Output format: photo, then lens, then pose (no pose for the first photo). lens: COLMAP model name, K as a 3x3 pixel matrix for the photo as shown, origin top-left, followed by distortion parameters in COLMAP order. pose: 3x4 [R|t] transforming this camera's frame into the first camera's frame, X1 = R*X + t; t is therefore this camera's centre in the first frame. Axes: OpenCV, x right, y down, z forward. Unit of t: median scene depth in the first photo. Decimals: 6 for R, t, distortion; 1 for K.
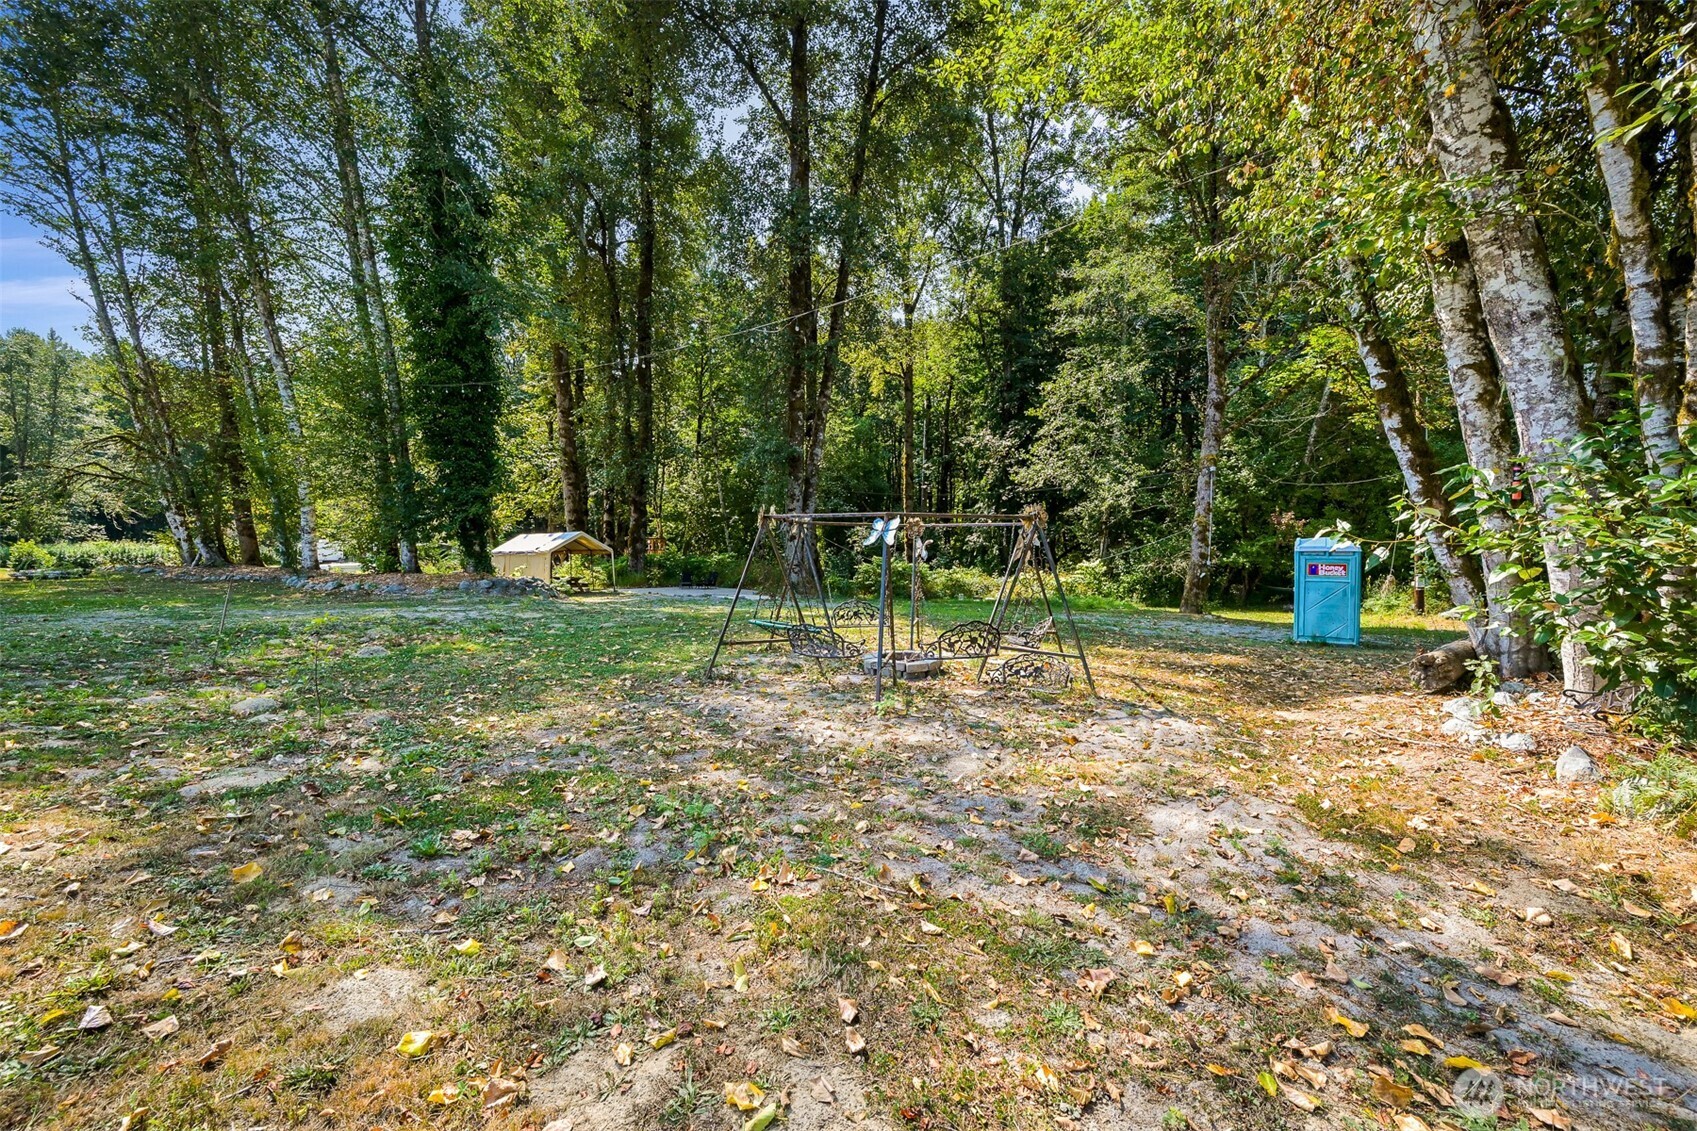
lens RADIAL K [[698.1, 0, 849.8], [0, 698.1, 559.8], [0, 0, 1]] dist [0.002245, 0.000087]
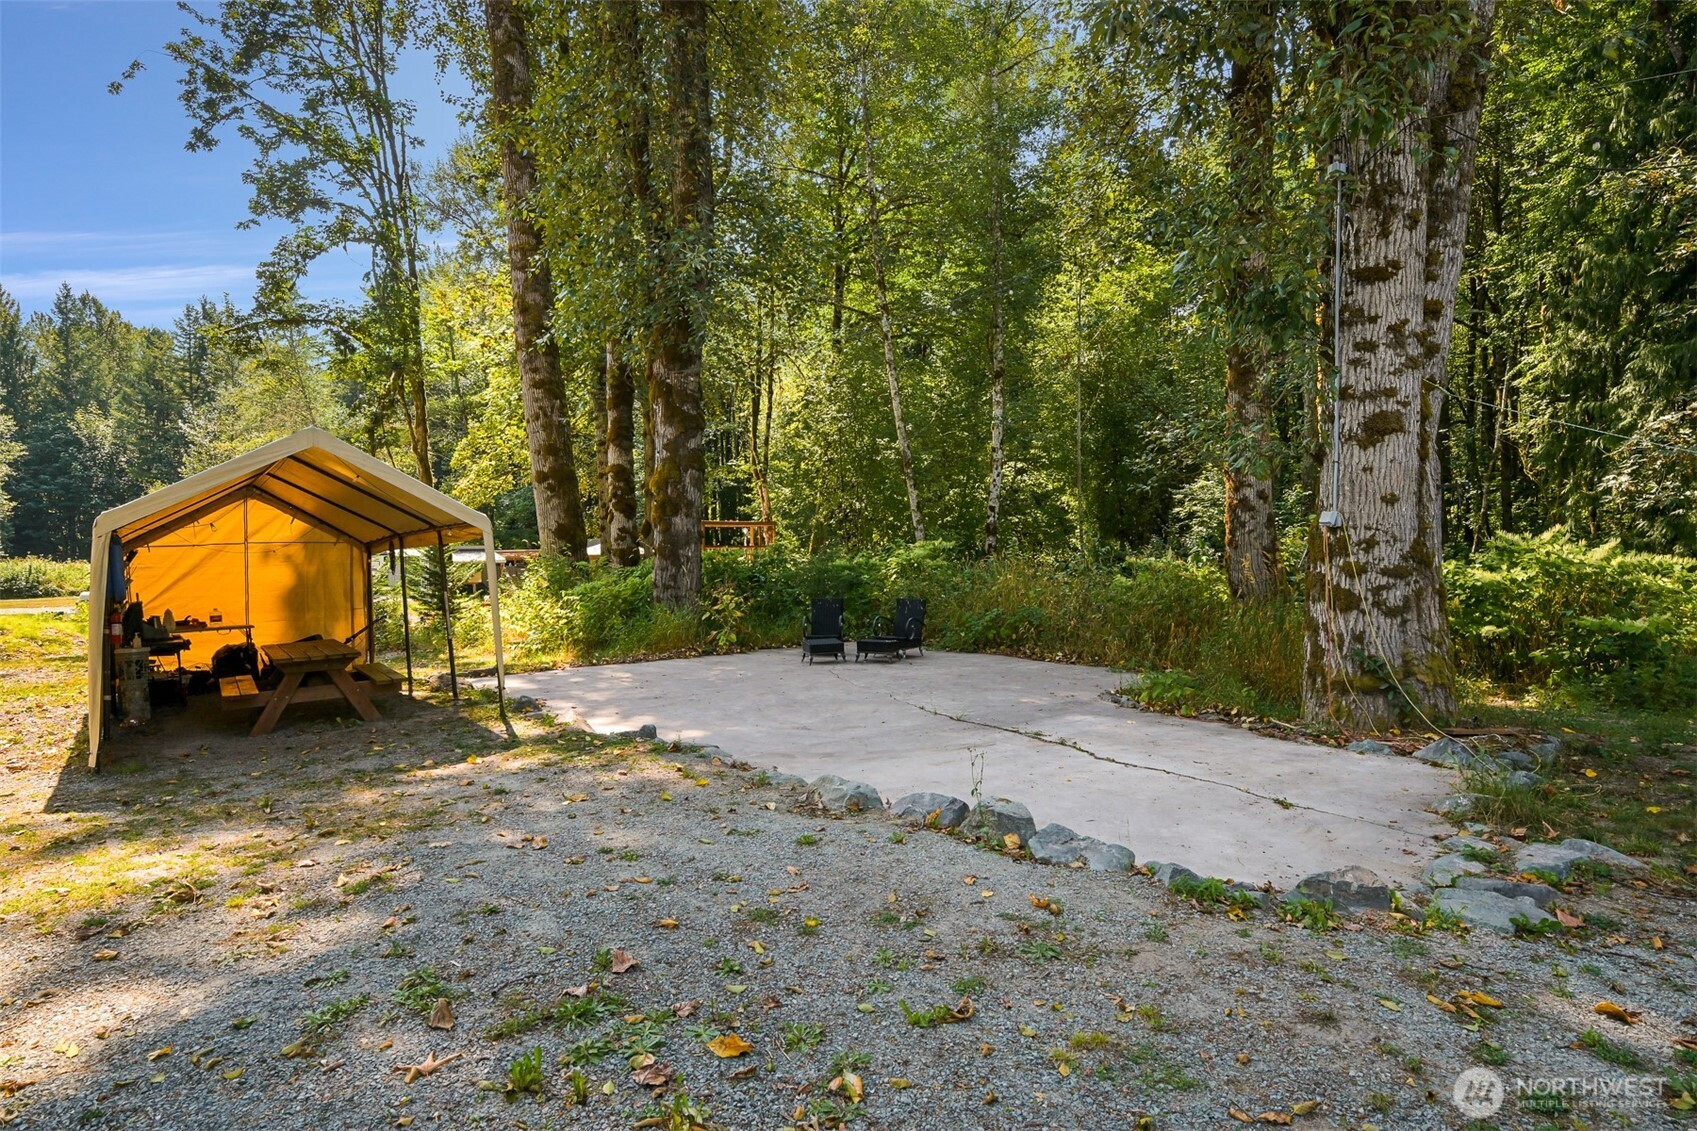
lens RADIAL K [[907.8, 0, 846.7], [0, 907.8, 565.5], [0, 0, 1]] dist [-0.003154, 0.000448]
pose [[0.980477, -0.023259, -0.195251, -0.159380], [0.023333, 0.999726, -0.001922, 0.002698], [0.195242, -0.002672, 0.980751, 0.673634]]
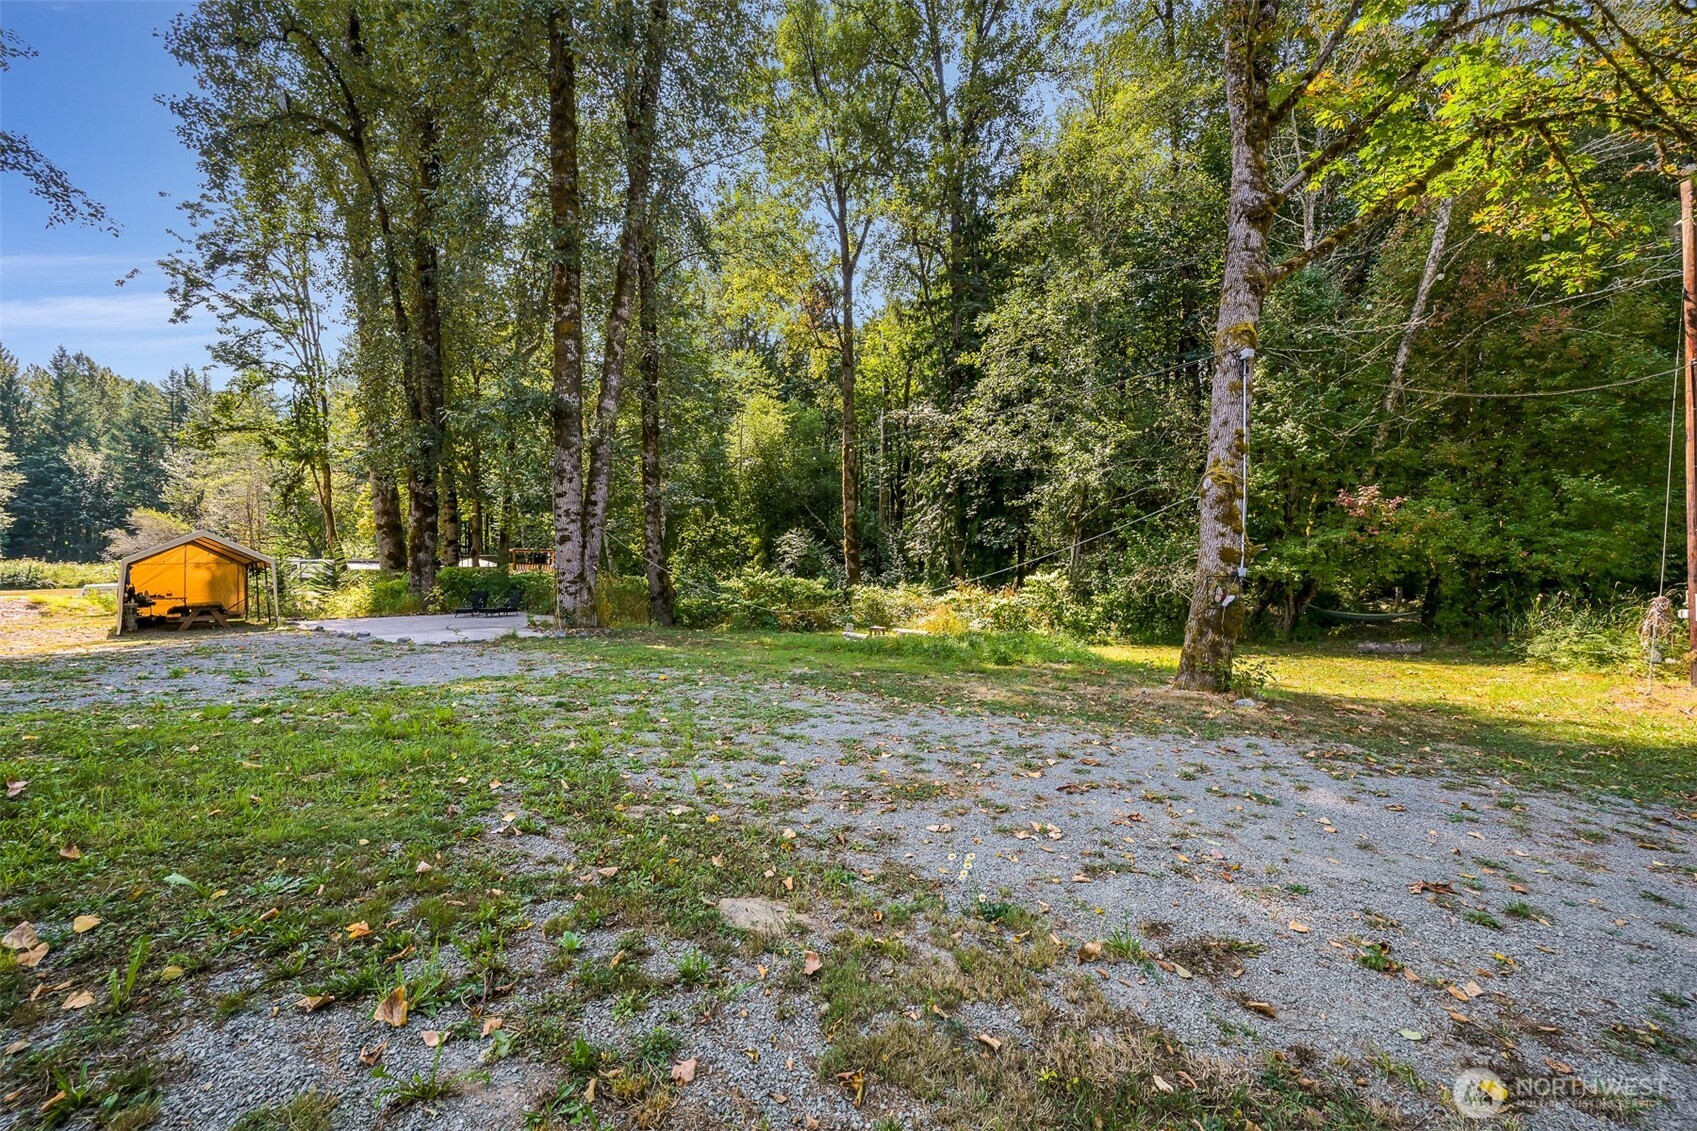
lens RADIAL K [[668.7, 0, 852.3], [0, 668.7, 563.1], [0, 0, 1]] dist [0.001509, 0.000141]
pose [[0.999582, -0.007391, -0.027933, 0.180697], [0.006870, 0.999802, -0.018698, 0.003339], [0.028065, 0.018499, 0.999435, 0.368004]]
